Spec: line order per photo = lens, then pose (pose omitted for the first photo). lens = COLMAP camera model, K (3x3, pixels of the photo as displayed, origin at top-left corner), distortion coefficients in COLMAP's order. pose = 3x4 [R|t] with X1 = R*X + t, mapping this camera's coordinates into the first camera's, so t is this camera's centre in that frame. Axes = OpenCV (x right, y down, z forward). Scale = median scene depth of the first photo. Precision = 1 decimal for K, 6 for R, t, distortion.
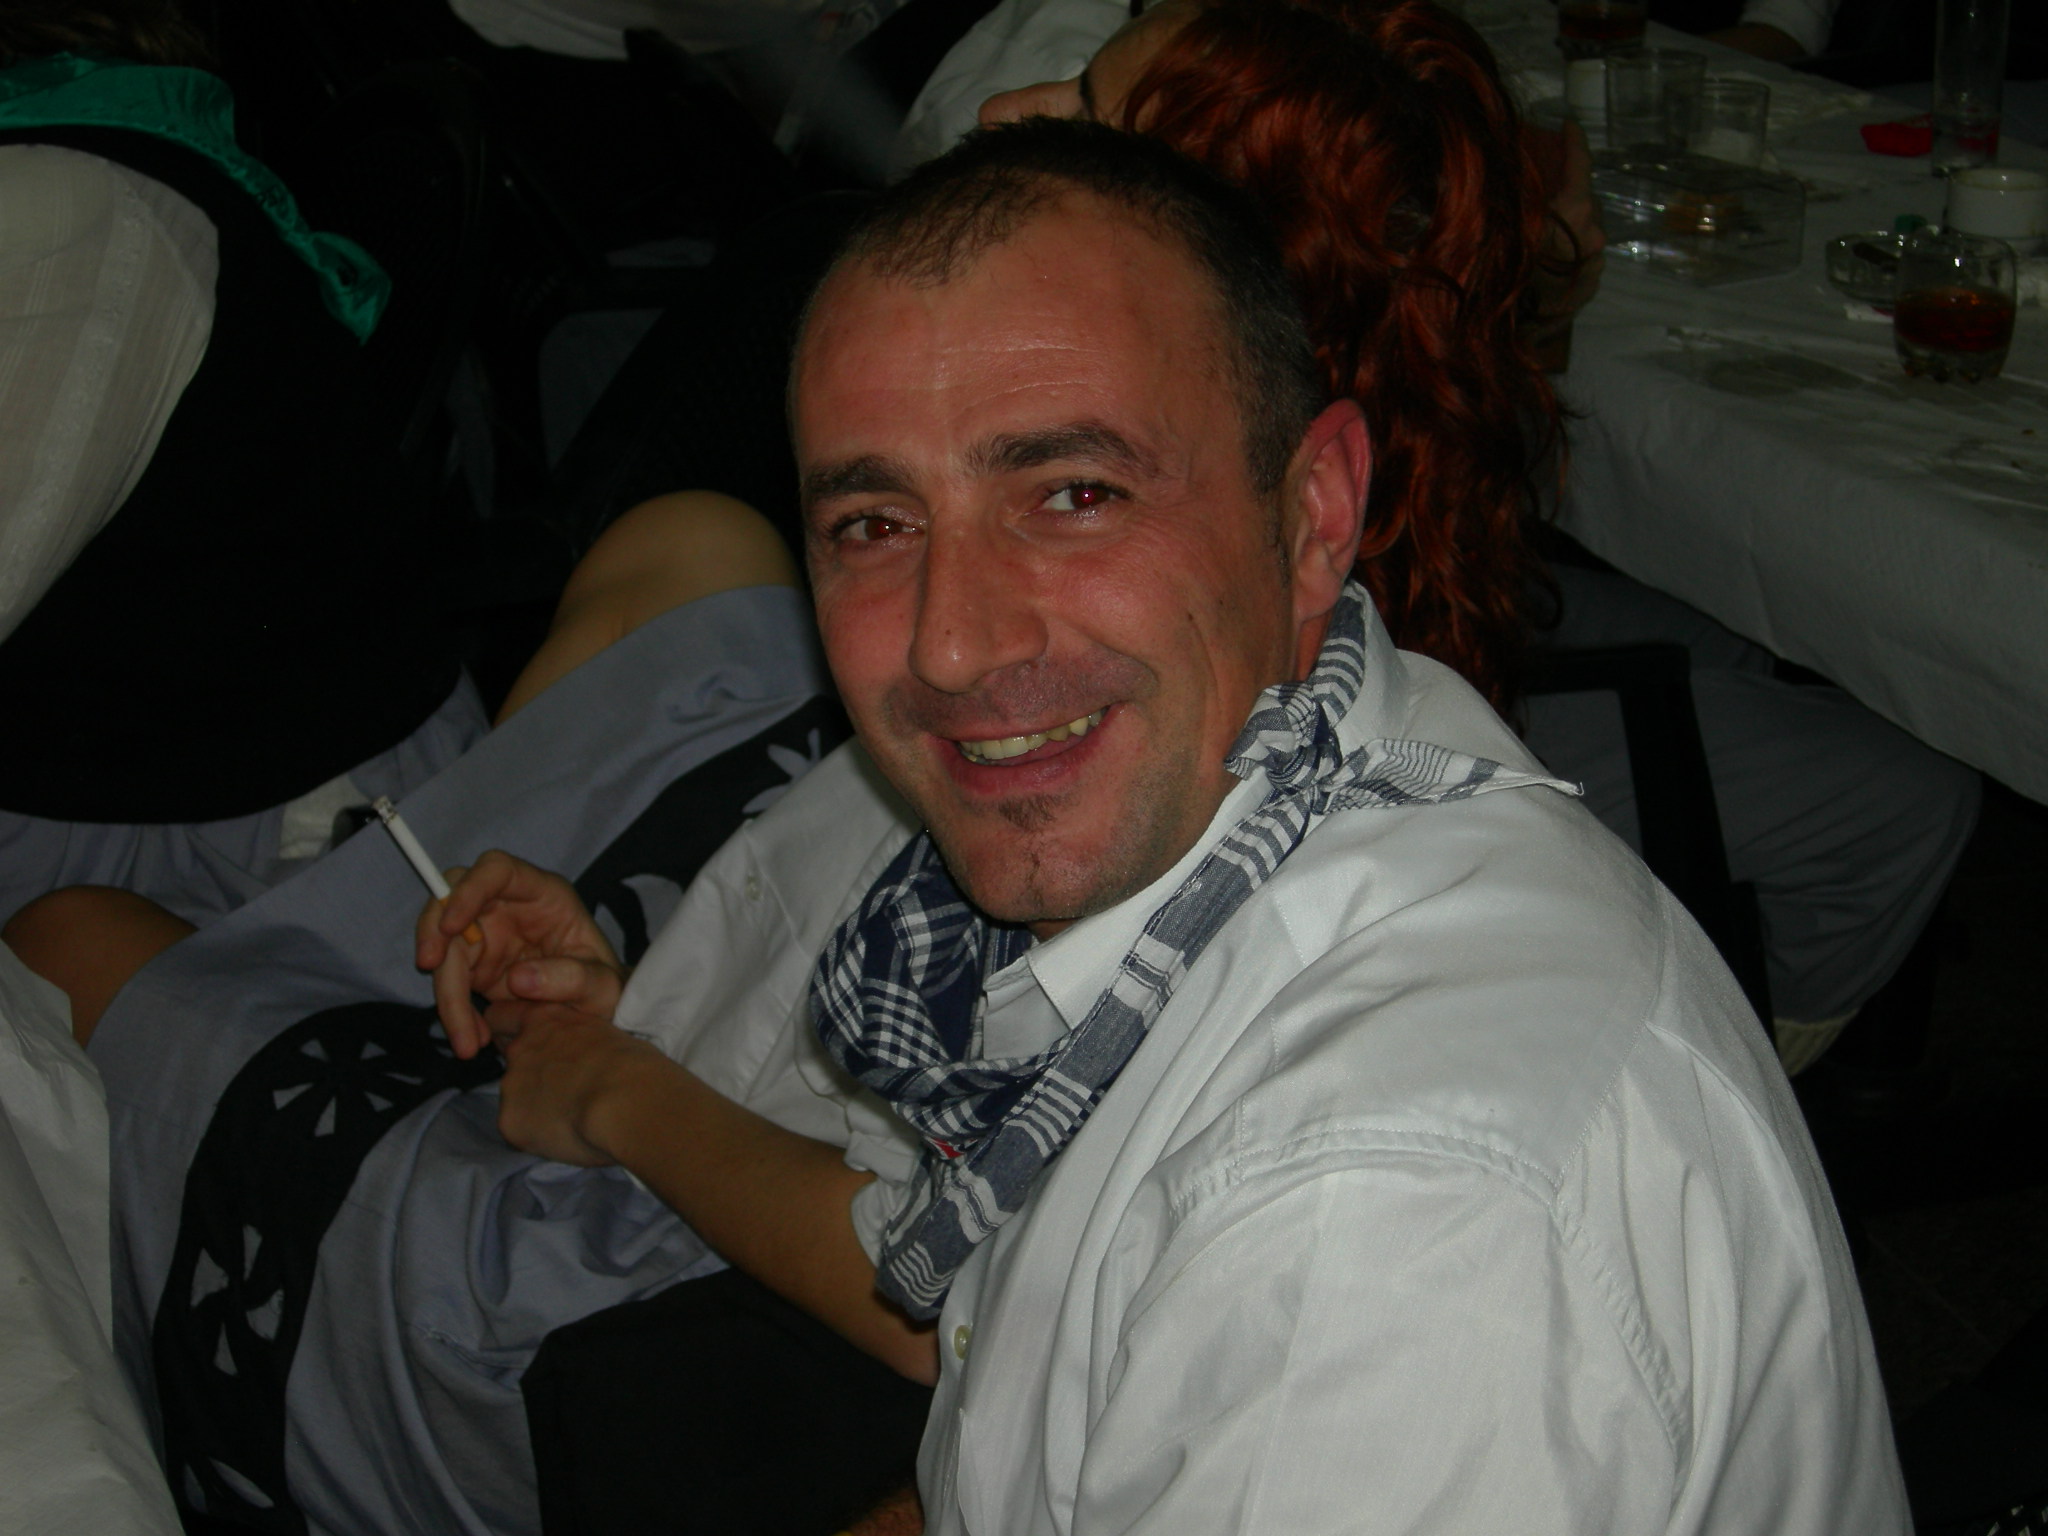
lens RADIAL K [[5064.2, 0, 1024.3], [0, 5064.2, 767.6], [0, 0, 1]] dist [-0.013735, 0.000000]
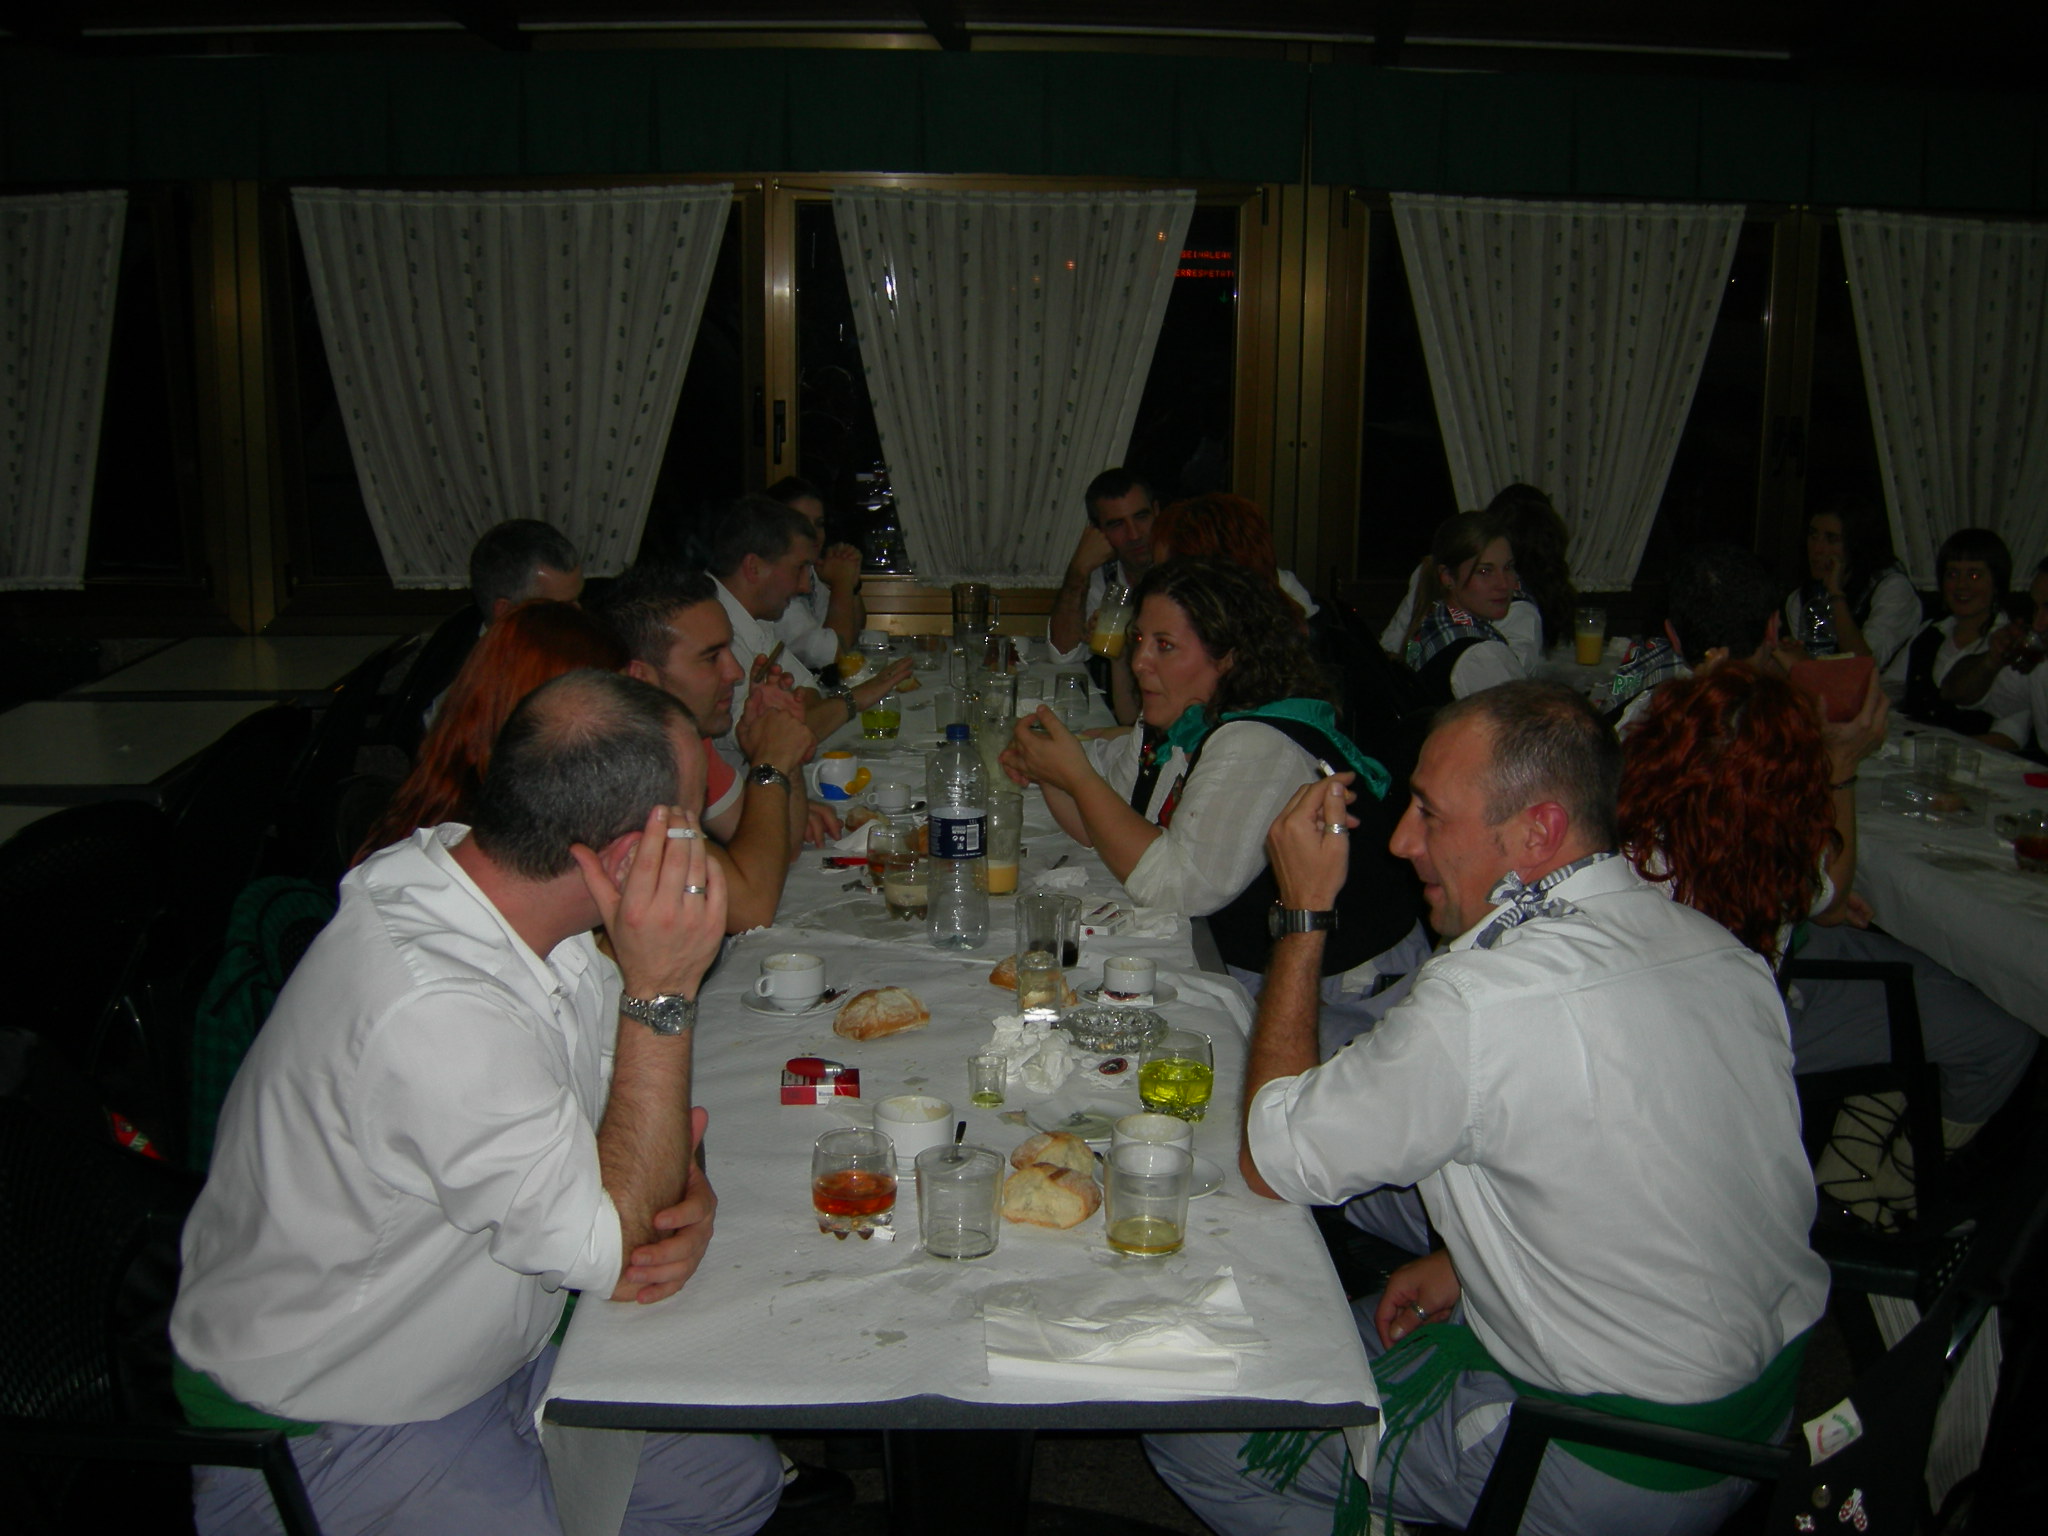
lens RADIAL K [[2130.6, 0, 1021.4], [0, 2130.6, 758.0], [0, 0, 1]] dist [-0.094388, 0.000000]
pose [[0.931568, 0.058050, -0.358903, 0.080665], [-0.103396, 0.988710, -0.108456, 0.032231], [0.348554, 0.138143, 0.927052, -0.144713]]
